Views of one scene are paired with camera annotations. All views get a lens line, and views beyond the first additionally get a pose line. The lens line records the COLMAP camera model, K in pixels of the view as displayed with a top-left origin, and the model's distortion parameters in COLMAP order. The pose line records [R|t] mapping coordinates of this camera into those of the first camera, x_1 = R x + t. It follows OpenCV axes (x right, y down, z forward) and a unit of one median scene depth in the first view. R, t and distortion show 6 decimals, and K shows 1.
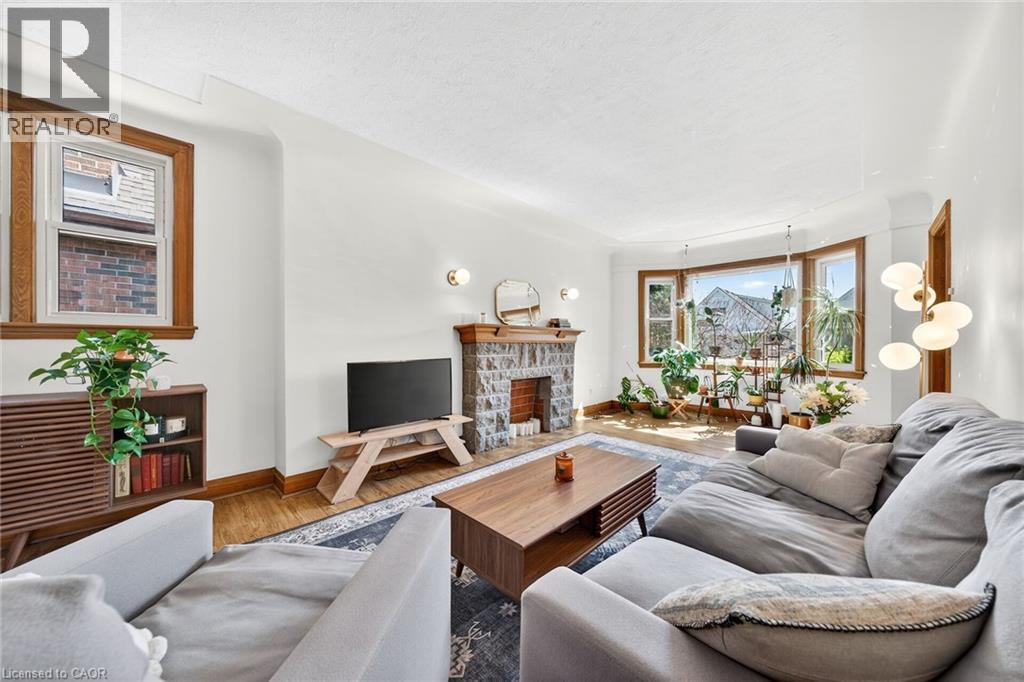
lens RADIAL K [[354.3, 0, 513.1], [0, 354.3, 344.5], [0, 0, 1]] dist [-0.002459, 0.000215]
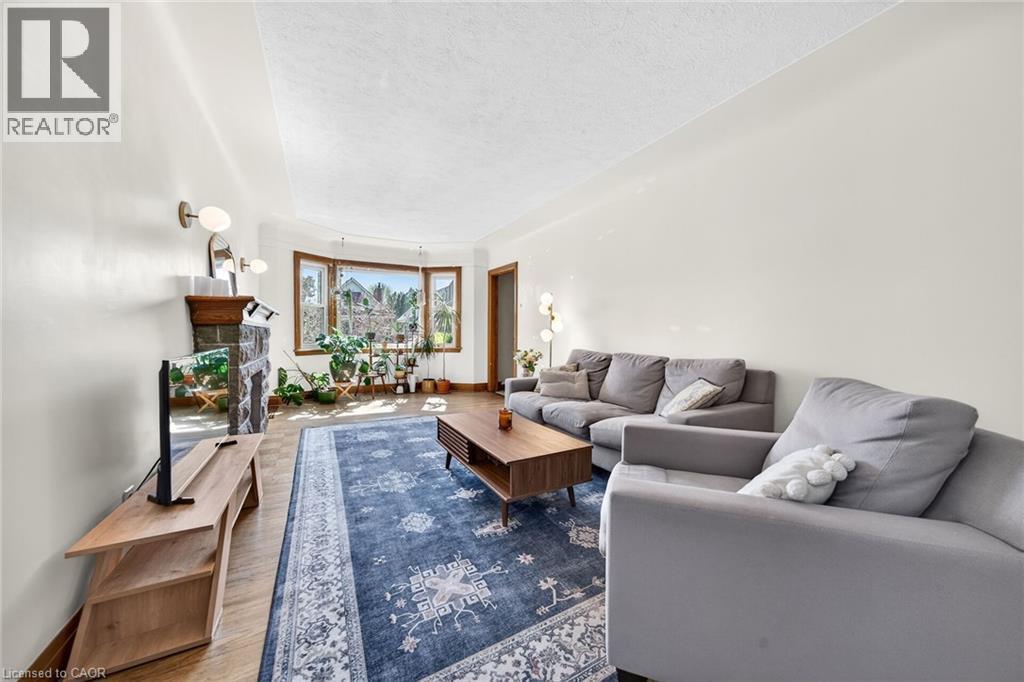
lens RADIAL K [[354.3, 0, 509.4], [0, 354.3, 336.8], [0, 0, 1]] dist [-0.002459, 0.000215]
pose [[0.307124, -0.007585, 0.951639, -0.415908], [-0.001469, 0.999963, 0.008444, 0.008454], [-0.951668, -0.003991, 0.307101, 0.216347]]
